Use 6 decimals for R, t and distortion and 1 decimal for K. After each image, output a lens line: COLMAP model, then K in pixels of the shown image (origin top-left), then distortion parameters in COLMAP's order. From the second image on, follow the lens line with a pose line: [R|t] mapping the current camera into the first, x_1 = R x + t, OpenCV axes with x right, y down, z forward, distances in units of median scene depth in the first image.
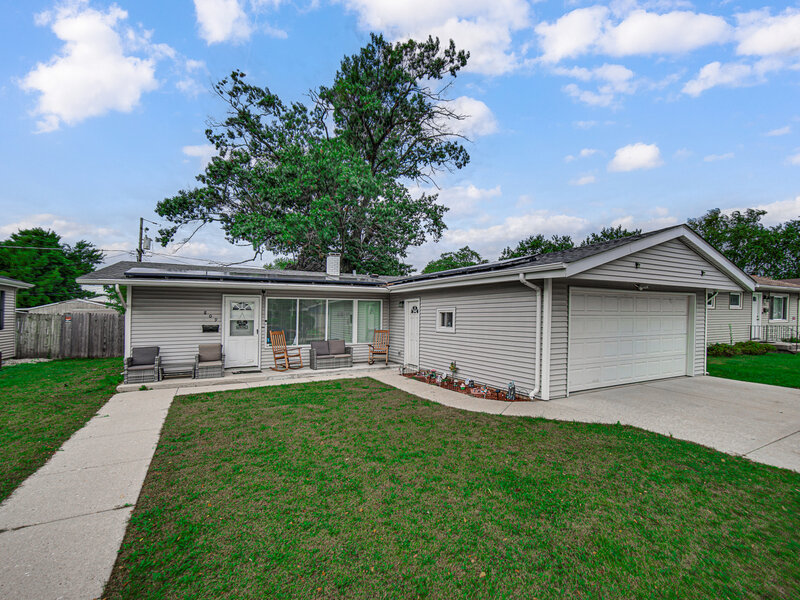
lens RADIAL K [[372.4, 0, 401.1], [0, 372.4, 319.0], [0, 0, 1]] dist [-0.004047, -0.000346]
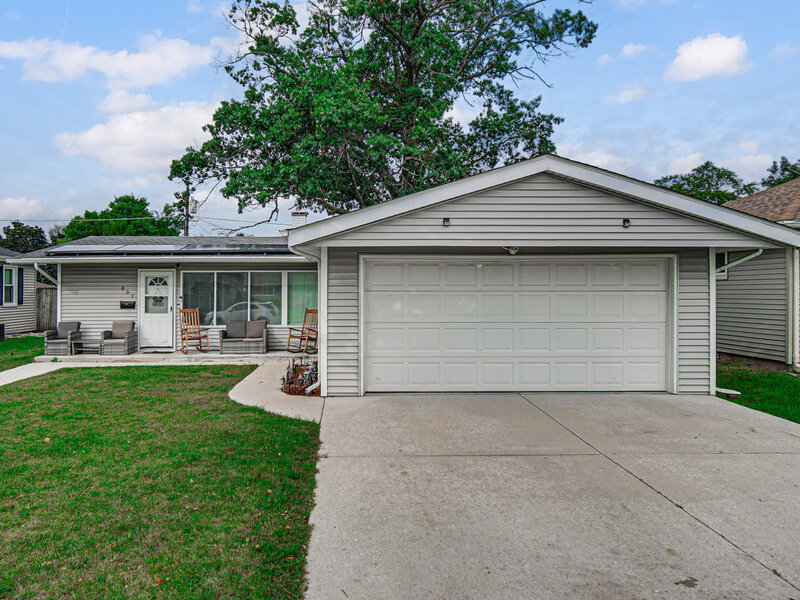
lens RADIAL K [[619.3, 0, 400.0], [0, 619.3, 300.0], [0, 0, 1]] dist [-0.003634, -0.003052]
pose [[0.883431, 0.006002, -0.468522, 0.824663], [-0.001985, 0.999957, 0.009068, -0.002897], [0.468556, -0.007081, 0.883405, -0.077471]]
